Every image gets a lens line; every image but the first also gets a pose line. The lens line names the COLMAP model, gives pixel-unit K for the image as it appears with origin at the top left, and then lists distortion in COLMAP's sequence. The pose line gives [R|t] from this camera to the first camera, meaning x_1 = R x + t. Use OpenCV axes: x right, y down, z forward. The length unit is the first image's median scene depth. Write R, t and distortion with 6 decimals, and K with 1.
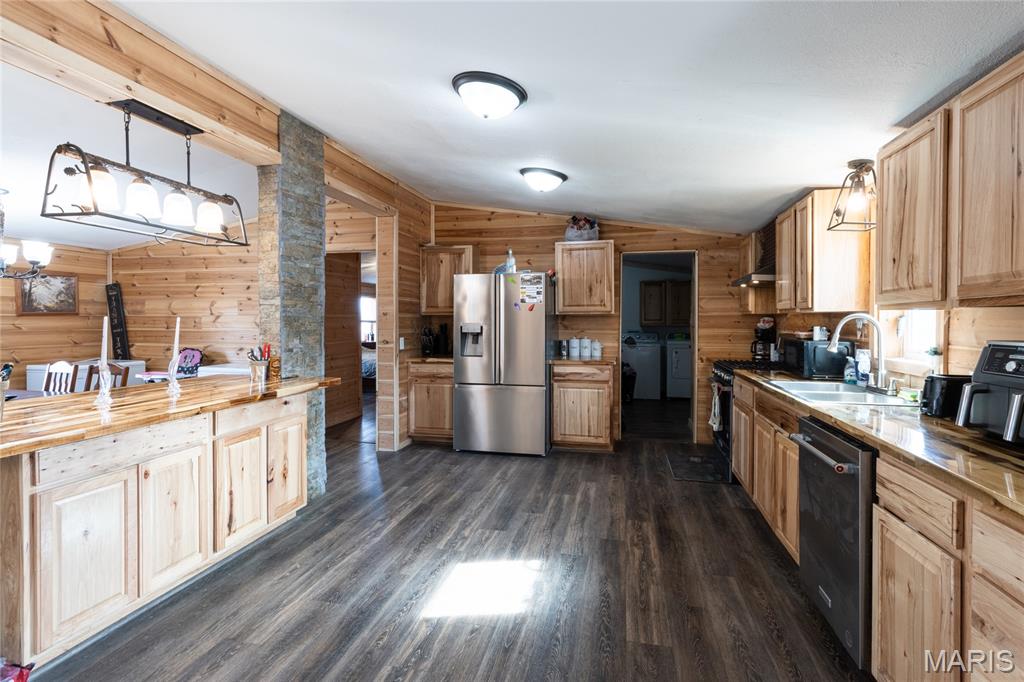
lens RADIAL K [[477.9, 0, 523.1], [0, 477.9, 326.0], [0, 0, 1]] dist [0.001983, 0.000234]
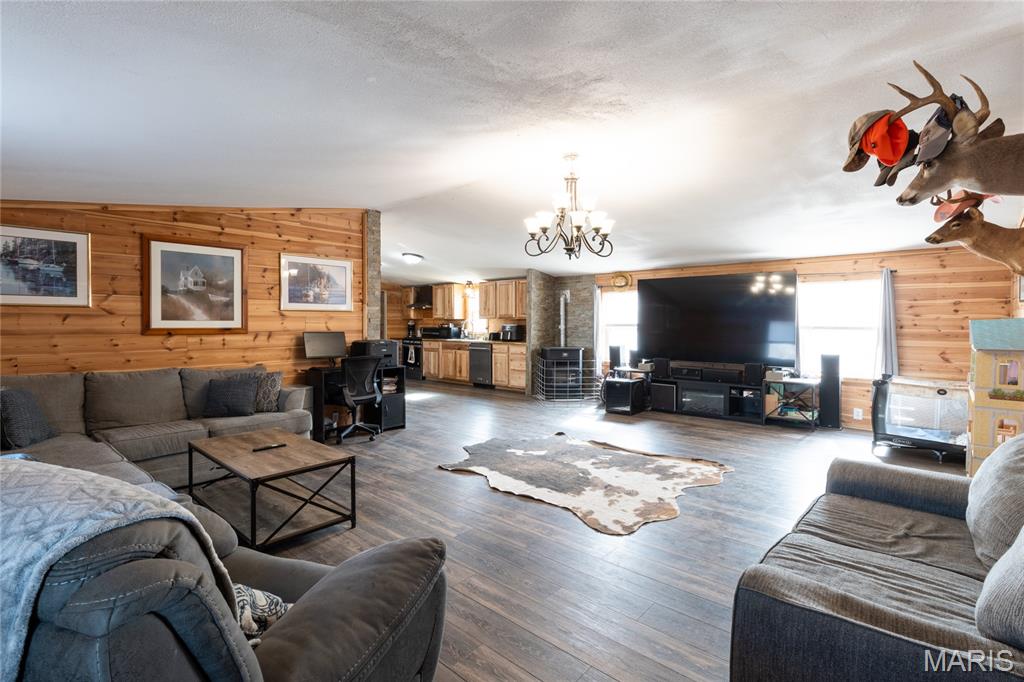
lens RADIAL K [[477.9, 0, 523.1], [0, 477.9, 326.0], [0, 0, 1]] dist [0.001983, 0.000234]
pose [[0.493808, -0.008810, 0.869527, -2.101599], [0.010984, 0.999932, 0.003894, 0.012158], [-0.869502, 0.007628, 0.493871, -1.108975]]
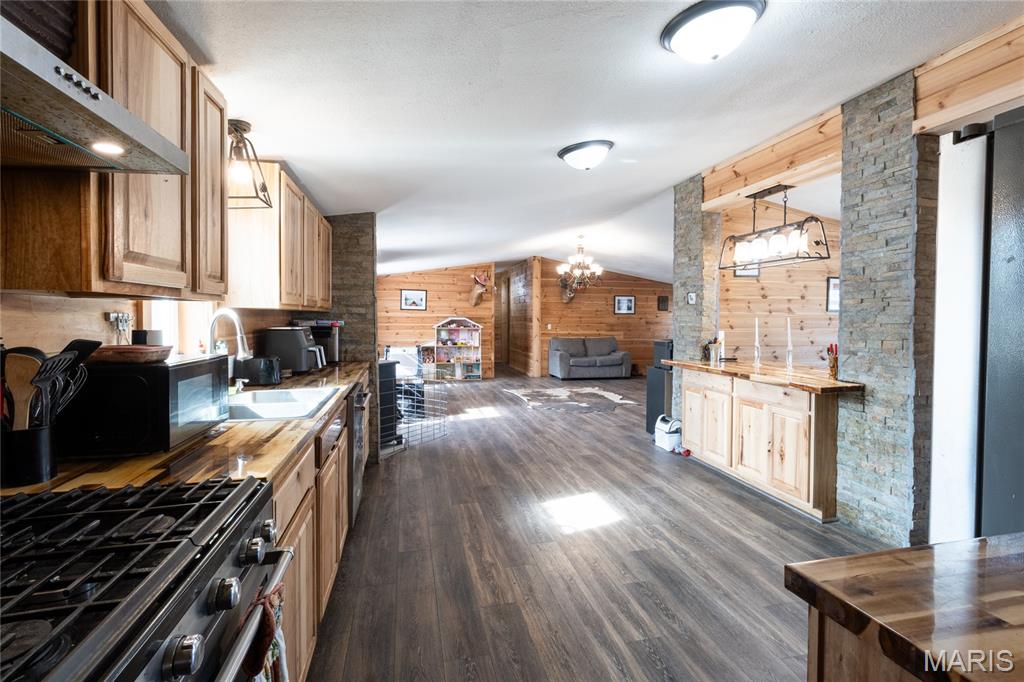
lens RADIAL K [[477.9, 0, 523.1], [0, 477.9, 326.0], [0, 0, 1]] dist [0.001983, 0.000234]
pose [[-0.900239, 0.000245, -0.435396, 0.524247], [-0.012259, 0.999589, 0.025911, -0.018766], [0.435224, 0.028663, -0.899866, 1.662050]]
